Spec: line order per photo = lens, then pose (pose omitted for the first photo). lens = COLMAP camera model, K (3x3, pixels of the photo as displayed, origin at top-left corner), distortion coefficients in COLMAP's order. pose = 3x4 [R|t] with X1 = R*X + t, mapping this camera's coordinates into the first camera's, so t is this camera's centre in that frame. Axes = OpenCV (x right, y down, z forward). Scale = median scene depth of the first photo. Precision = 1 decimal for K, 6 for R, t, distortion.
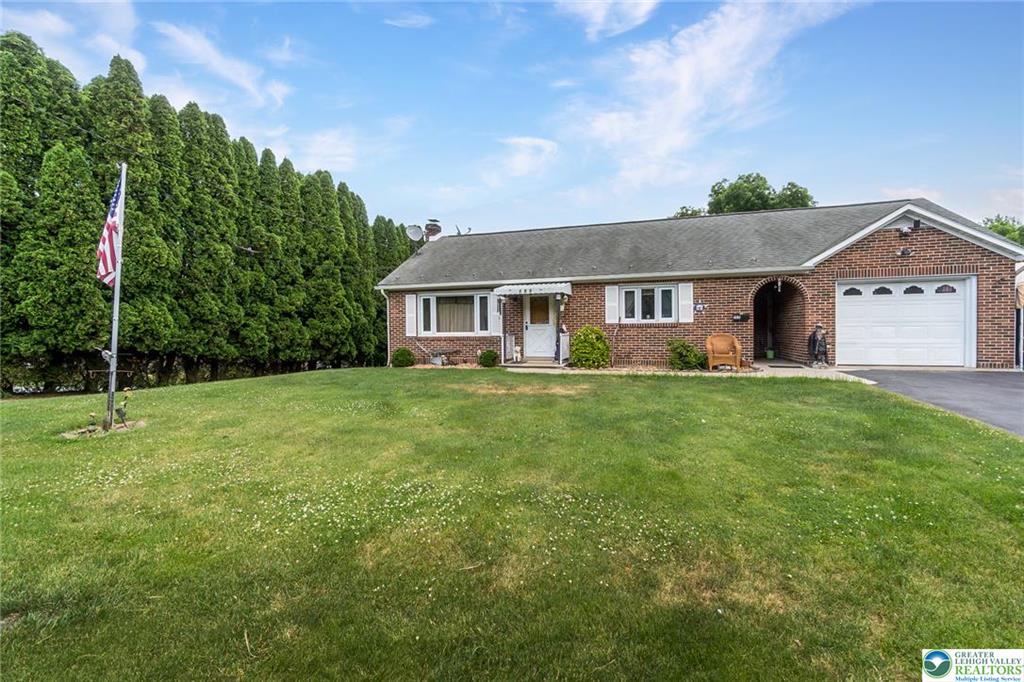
lens RADIAL K [[436.6, 0, 512.0], [0, 436.6, 341.0], [0, 0, 1]] dist [-0.008139, 0.000531]
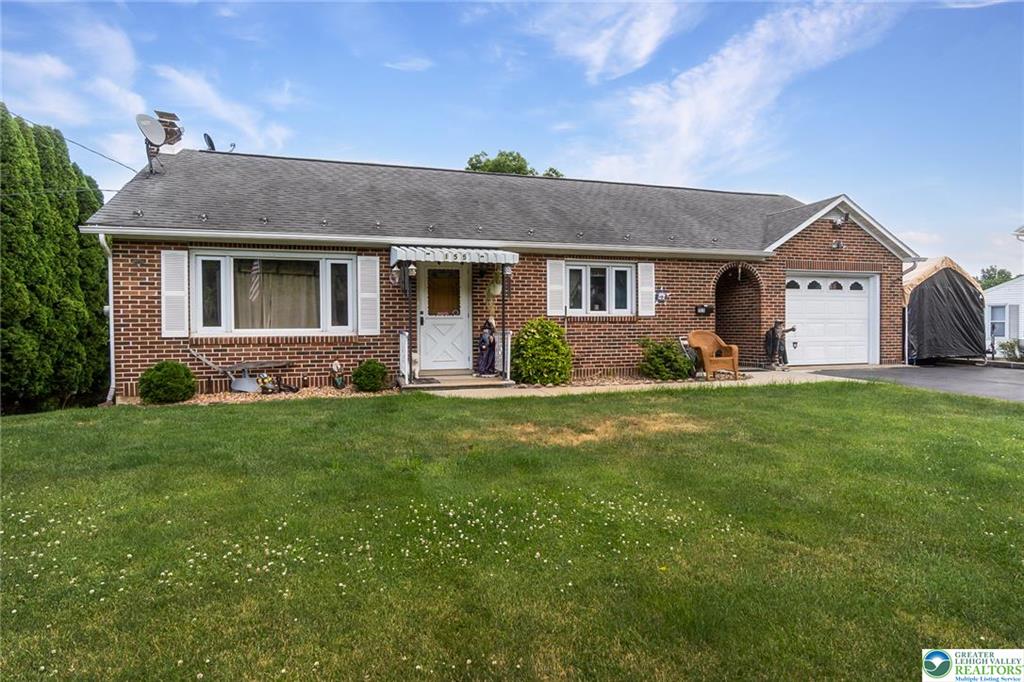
lens RADIAL K [[558.6, 0, 512.0], [0, 558.6, 341.0], [0, 0, 1]] dist [-0.007112, -0.000670]
pose [[0.825680, -0.007438, 0.564089, -0.312206], [0.013497, 0.999887, -0.006571, 0.003136], [-0.563977, 0.013039, 0.825688, 0.328550]]
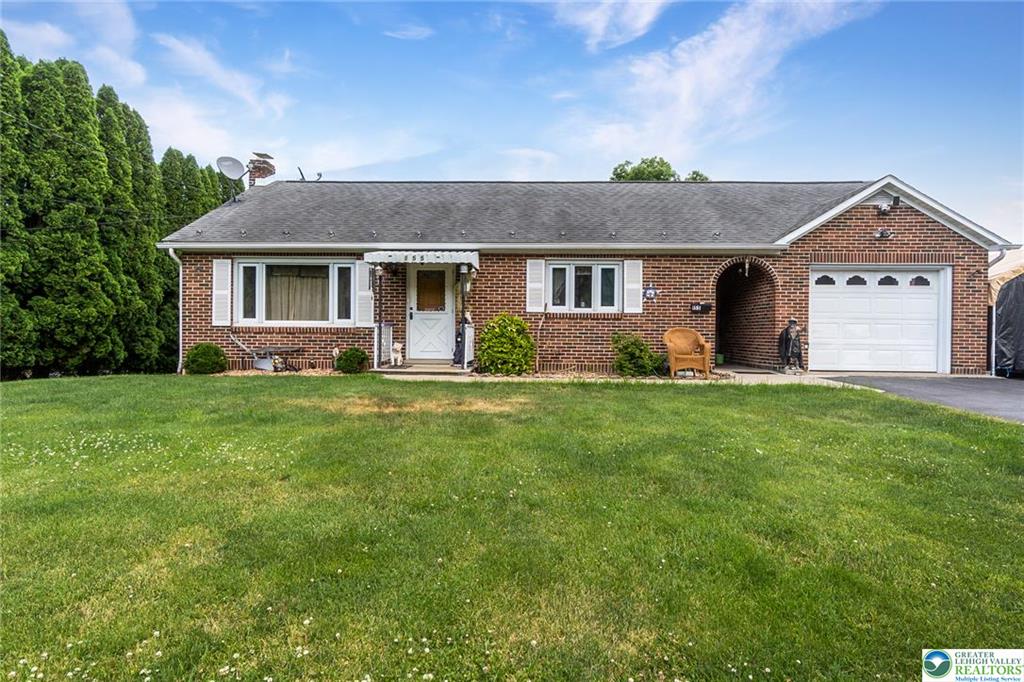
lens RADIAL K [[535.5, 0, 512.0], [0, 535.5, 341.0], [0, 0, 1]] dist [-0.001155, 0.000069]
pose [[0.963710, 0.017348, 0.266387, -0.038529], [-0.013184, 0.999761, -0.017414, 0.022120], [-0.266626, 0.013270, 0.963709, 0.171165]]
